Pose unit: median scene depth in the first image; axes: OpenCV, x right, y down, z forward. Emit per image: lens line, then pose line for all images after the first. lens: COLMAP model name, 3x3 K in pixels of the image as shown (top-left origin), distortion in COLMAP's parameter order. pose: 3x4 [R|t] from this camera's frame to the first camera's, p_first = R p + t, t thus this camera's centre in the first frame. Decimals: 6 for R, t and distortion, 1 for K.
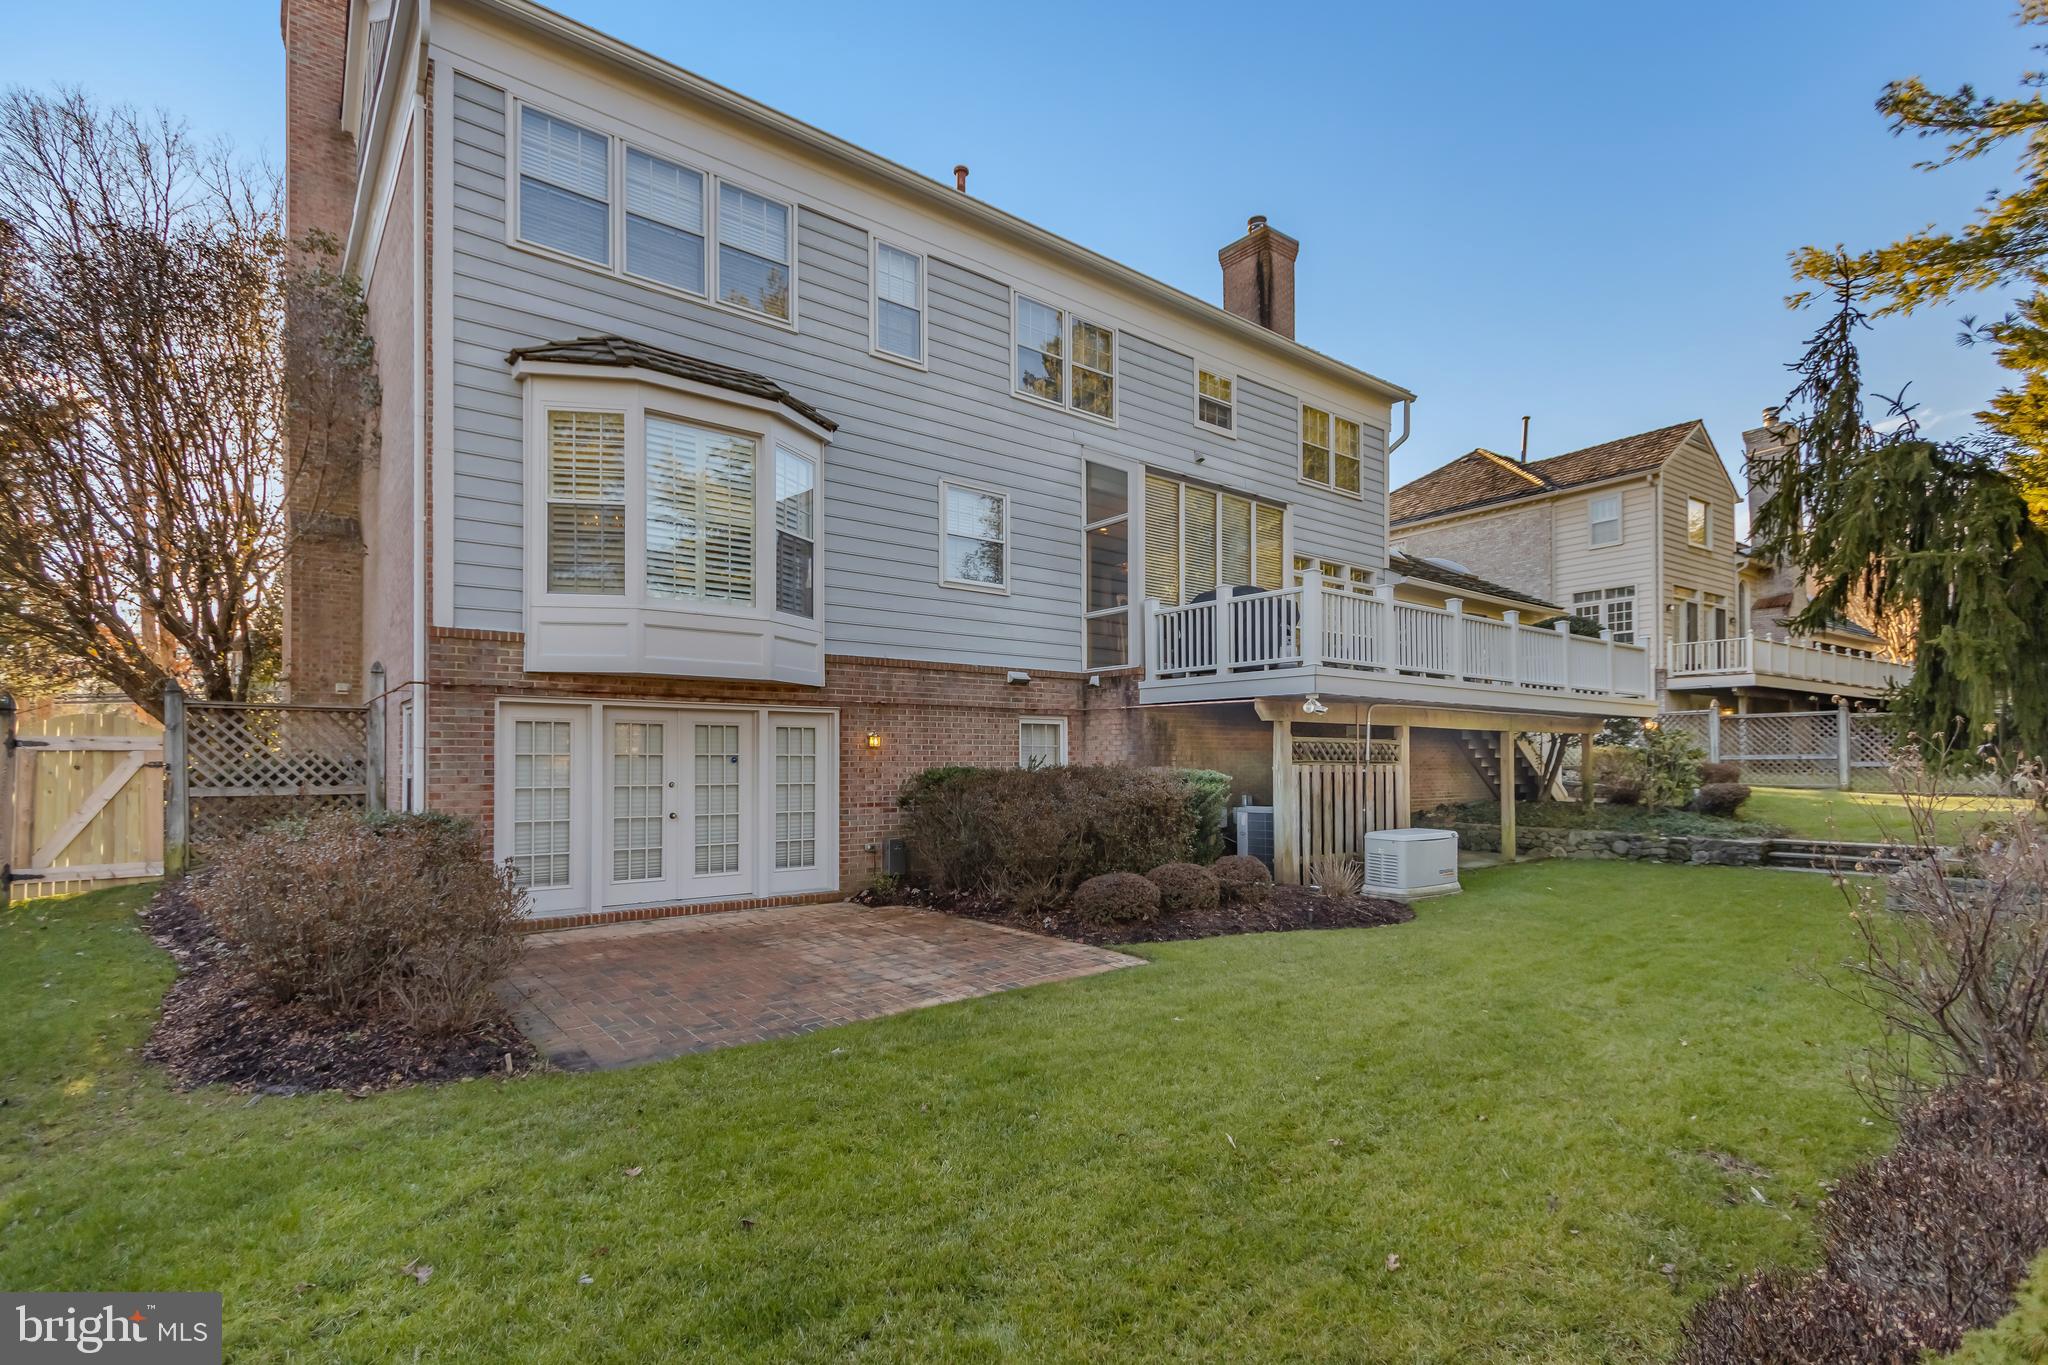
lens RADIAL K [[970.6, 0, 1024.0], [0, 970.6, 764.3], [0, 0, 1]] dist [0.000746, -0.000069]
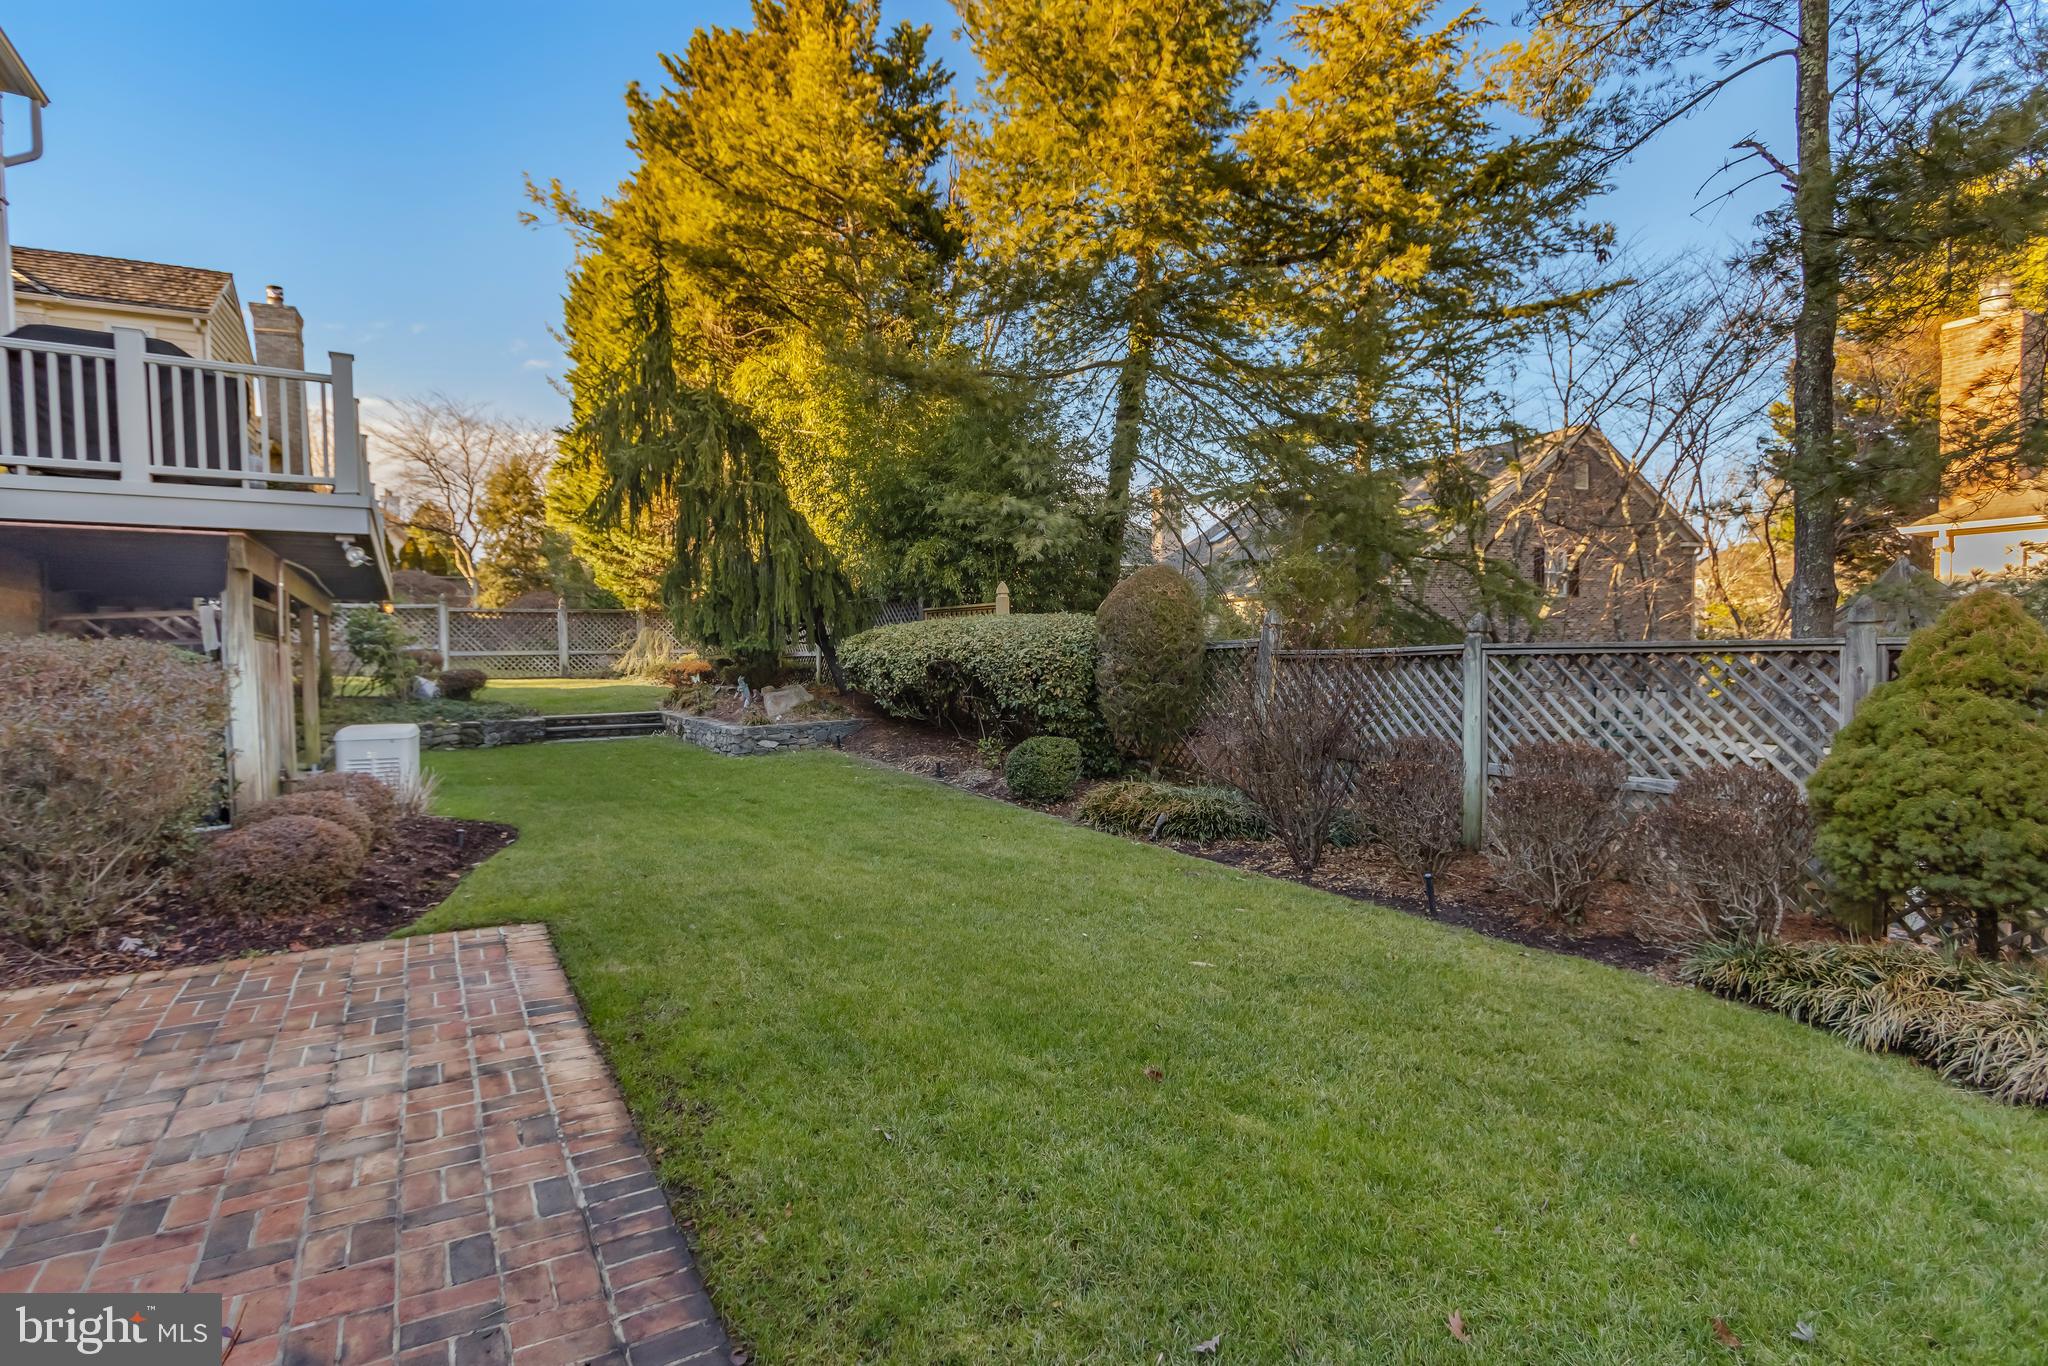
lens RADIAL K [[989.2, 0, 1024.0], [0, 989.2, 683.0], [0, 0, 1]] dist [0.001112, -0.000863]
pose [[0.120275, -0.030795, 0.992263, -0.457916], [0.014990, 0.999461, 0.029201, 0.026153], [-0.992627, 0.011362, 0.120672, 0.560283]]
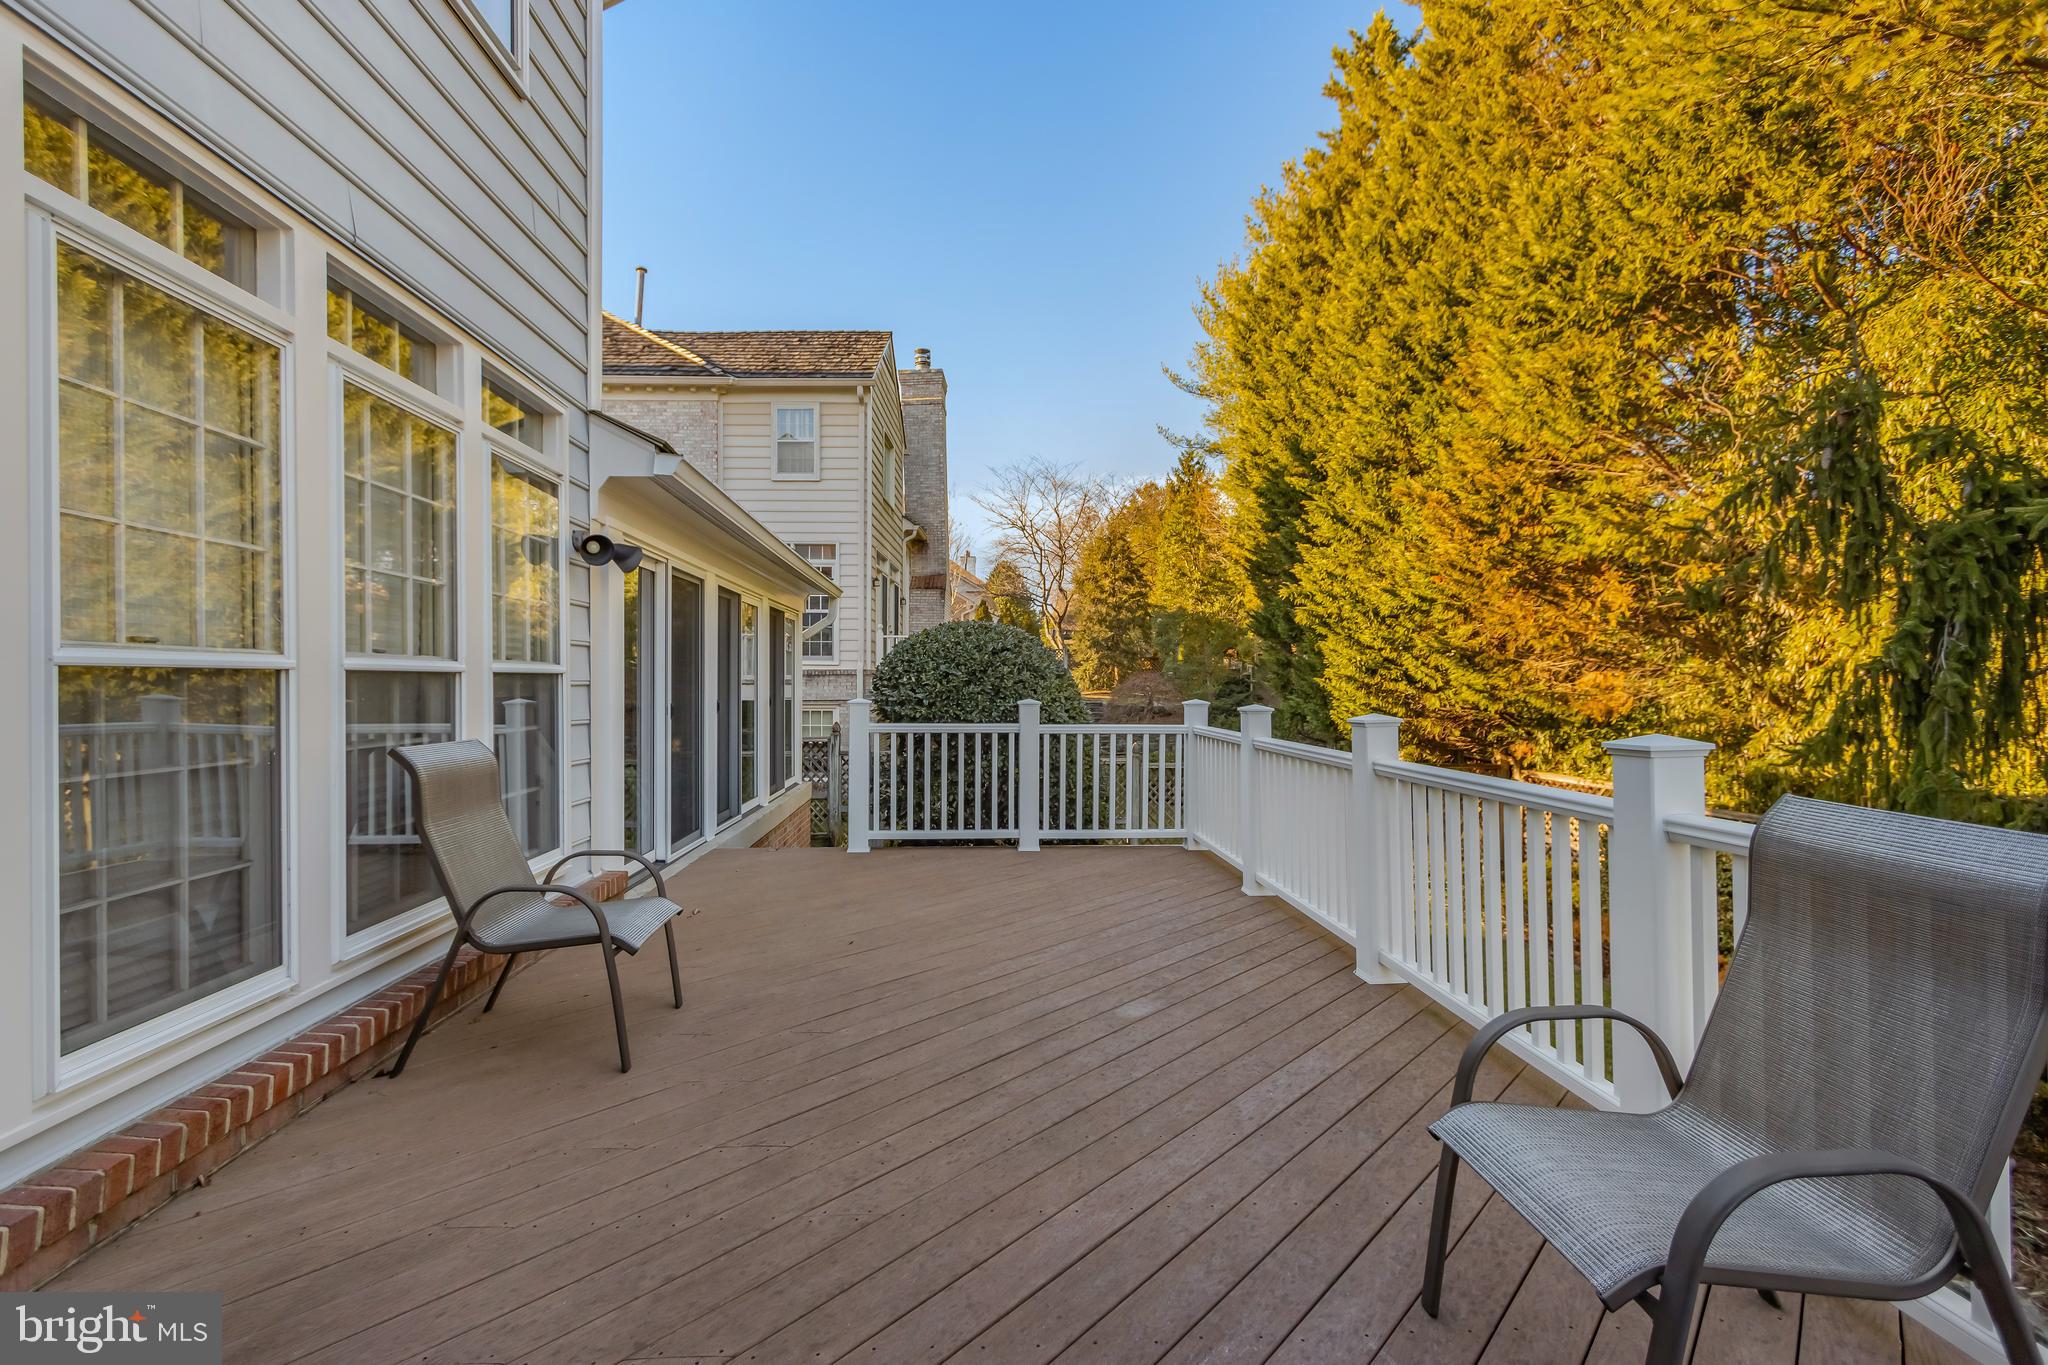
lens RADIAL K [[989.2, 0, 1024.0], [0, 989.2, 682.5], [0, 0, 1]] dist [0.001112, -0.000863]
pose [[0.575066, 0.008727, 0.818061, 0.454628], [-0.002713, 0.999958, -0.008760, -0.266895], [-0.818103, 0.002818, 0.575065, 1.617373]]
